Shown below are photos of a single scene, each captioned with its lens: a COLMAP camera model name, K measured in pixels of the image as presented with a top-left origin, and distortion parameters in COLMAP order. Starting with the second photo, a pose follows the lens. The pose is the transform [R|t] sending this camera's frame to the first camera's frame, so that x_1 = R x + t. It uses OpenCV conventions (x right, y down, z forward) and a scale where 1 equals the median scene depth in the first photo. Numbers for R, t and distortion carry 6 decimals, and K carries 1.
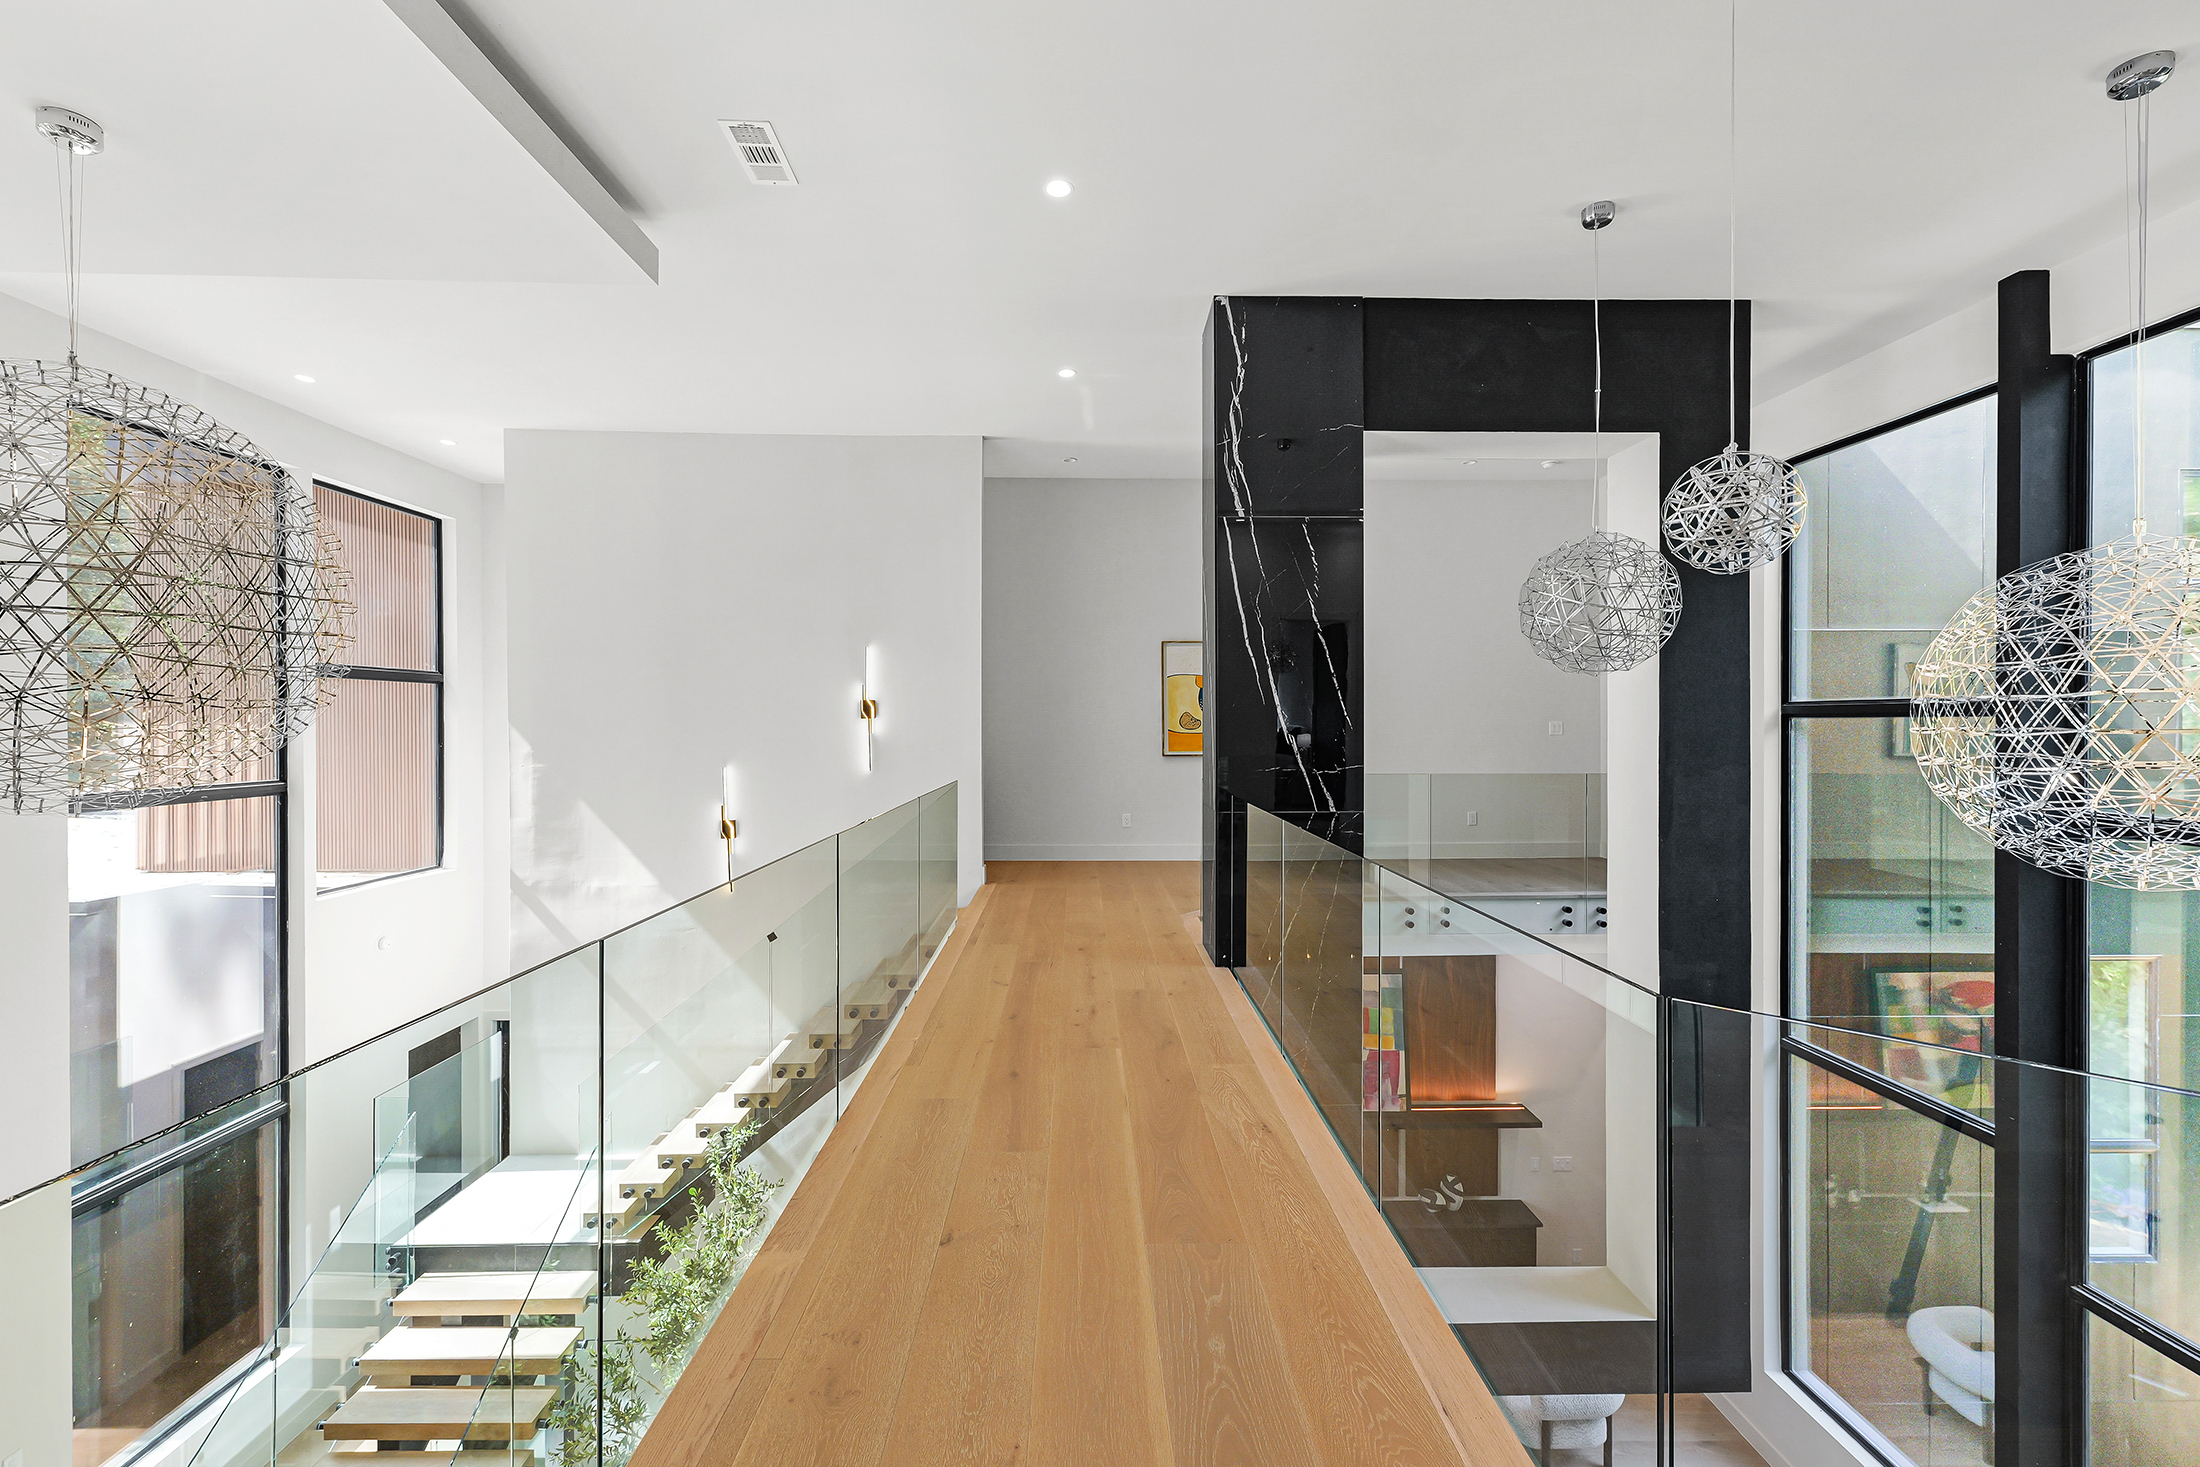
lens RADIAL K [[890.1, 0, 1100.0], [0, 890.1, 733.5], [0, 0, 1]] dist [-0.000648, -0.000051]
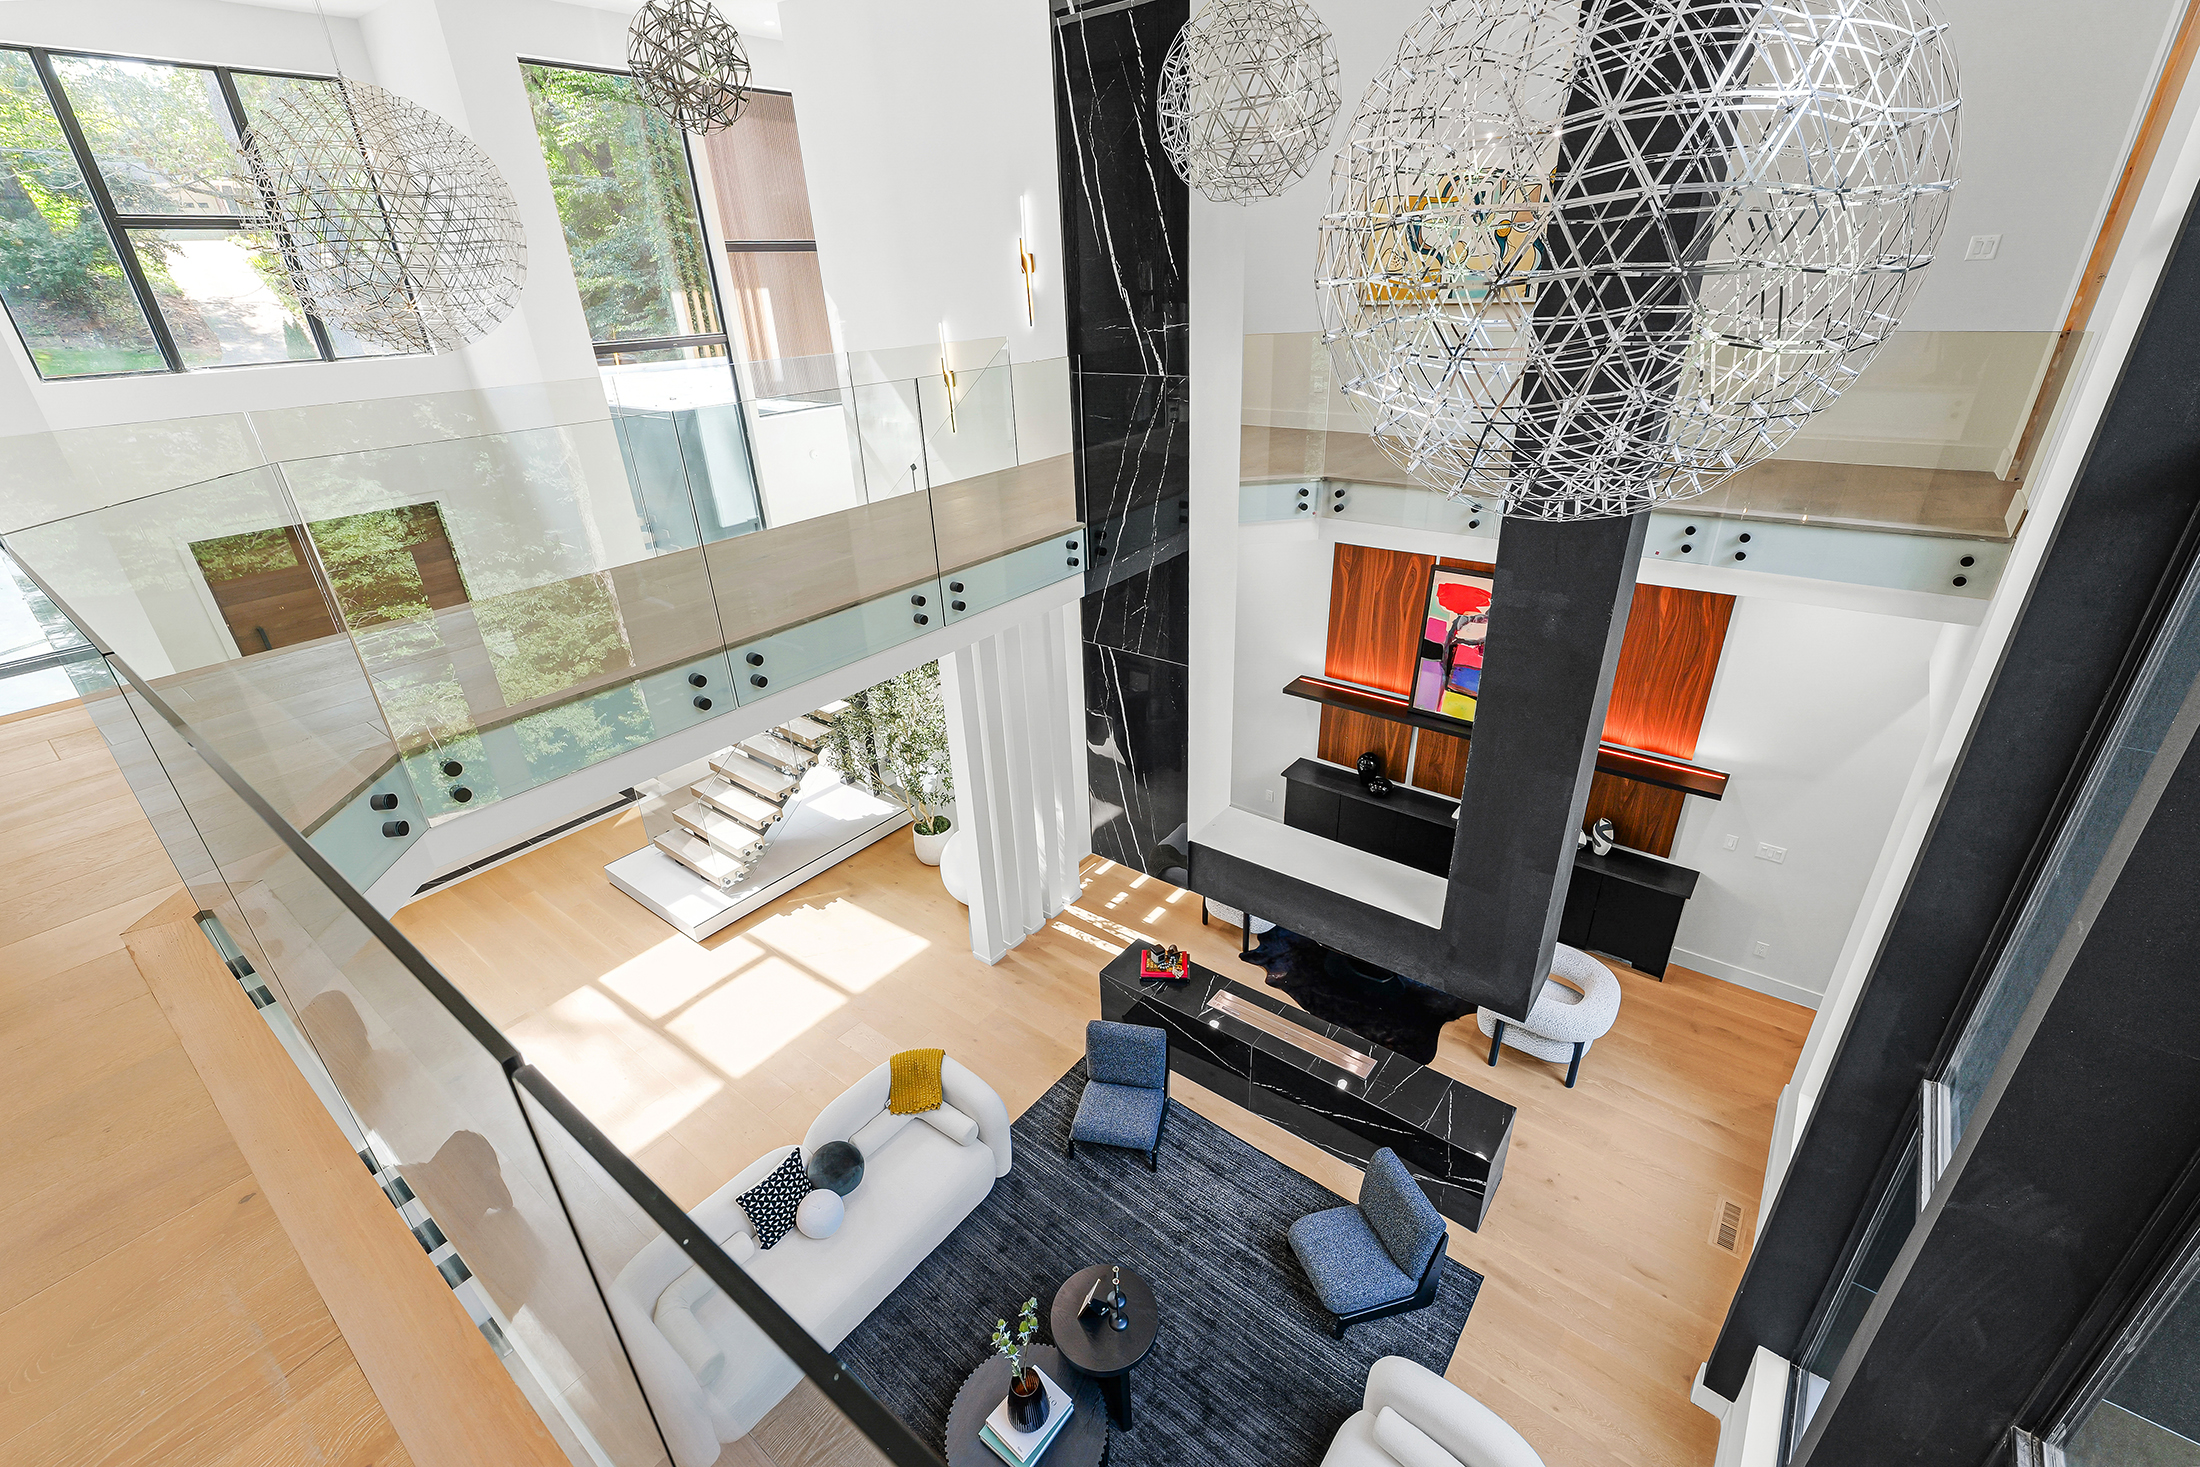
lens RADIAL K [[921.8, 0, 1100.0], [0, 921.8, 733.5], [0, 0, 1]] dist [-0.001251, -0.000094]
pose [[0.783094, 0.252654, -0.568269, 0.550352], [0.026921, 0.899130, 0.436854, -0.001103], [0.621320, -0.357396, 0.697301, 0.075420]]
